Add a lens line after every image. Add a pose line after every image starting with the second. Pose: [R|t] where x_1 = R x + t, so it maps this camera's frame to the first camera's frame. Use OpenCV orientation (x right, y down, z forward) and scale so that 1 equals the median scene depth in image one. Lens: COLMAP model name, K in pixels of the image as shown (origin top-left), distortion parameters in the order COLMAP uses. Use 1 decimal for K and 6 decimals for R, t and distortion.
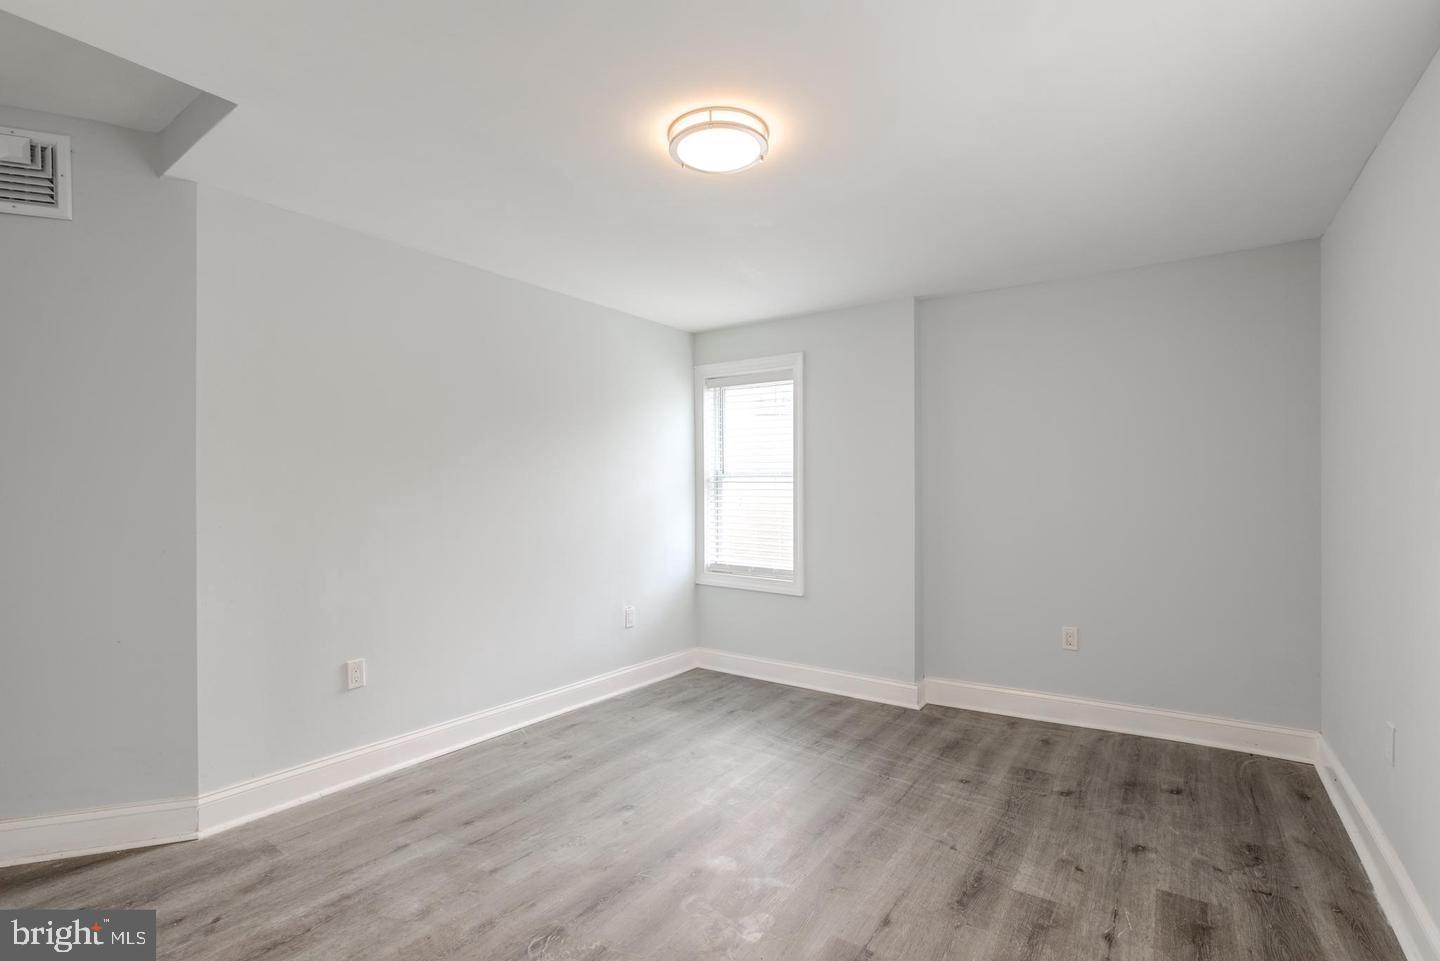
lens RADIAL K [[665.0, 0, 717.0], [0, 665.0, 483.7], [0, 0, 1]] dist [-0.000777, 0.001916]
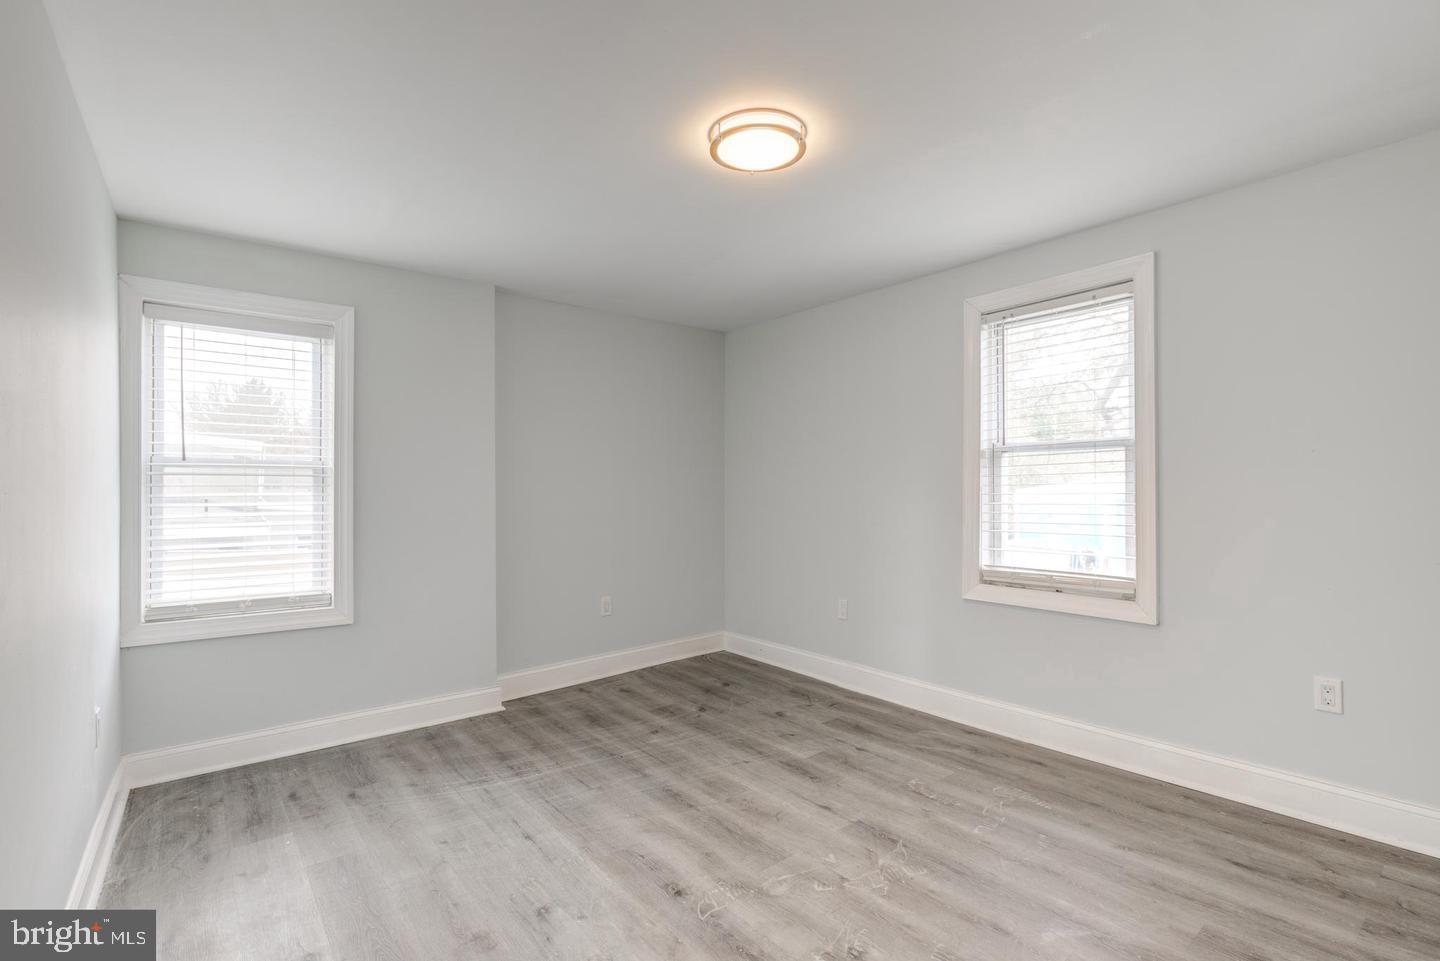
lens RADIAL K [[665.0, 0, 720.9], [0, 665.0, 485.2], [0, 0, 1]] dist [-0.000777, 0.001916]
pose [[0.288604, 0.001798, 0.957447, -0.680823], [-0.004177, 0.999991, -0.000619, 0.010674], [-0.957439, -0.003820, 0.288609, 0.518841]]
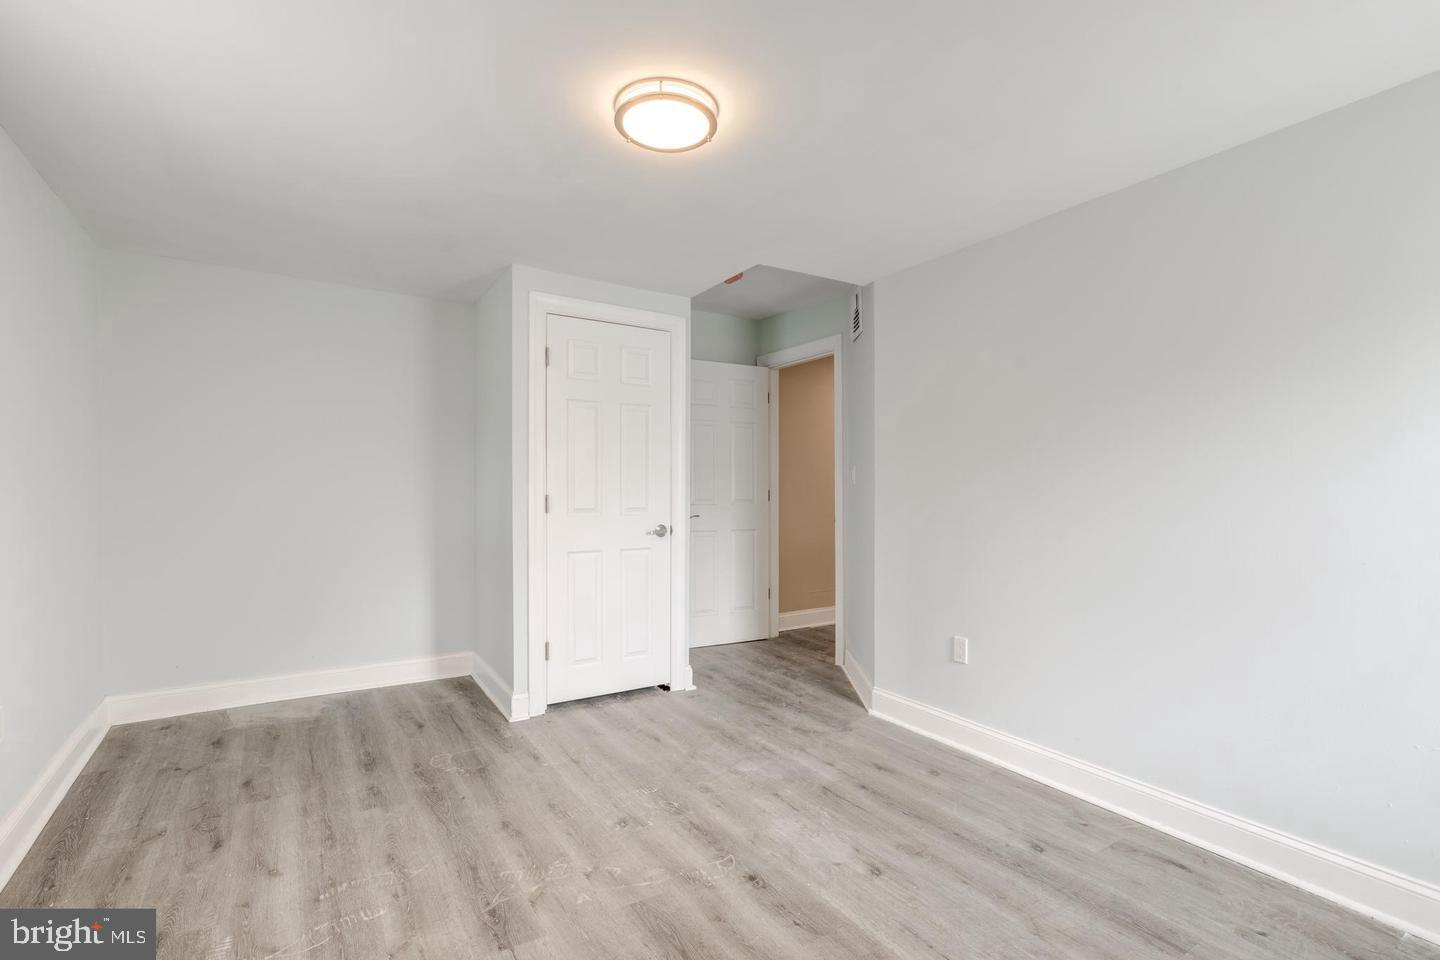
lens RADIAL K [[665.0, 0, 716.4], [0, 665.0, 490.7], [0, 0, 1]] dist [-0.000777, 0.001916]
pose [[-0.388969, -0.006823, -0.921226, 0.596971], [0.006968, 0.999922, -0.010348, 0.026663], [0.921224, -0.010444, -0.388891, 0.988035]]
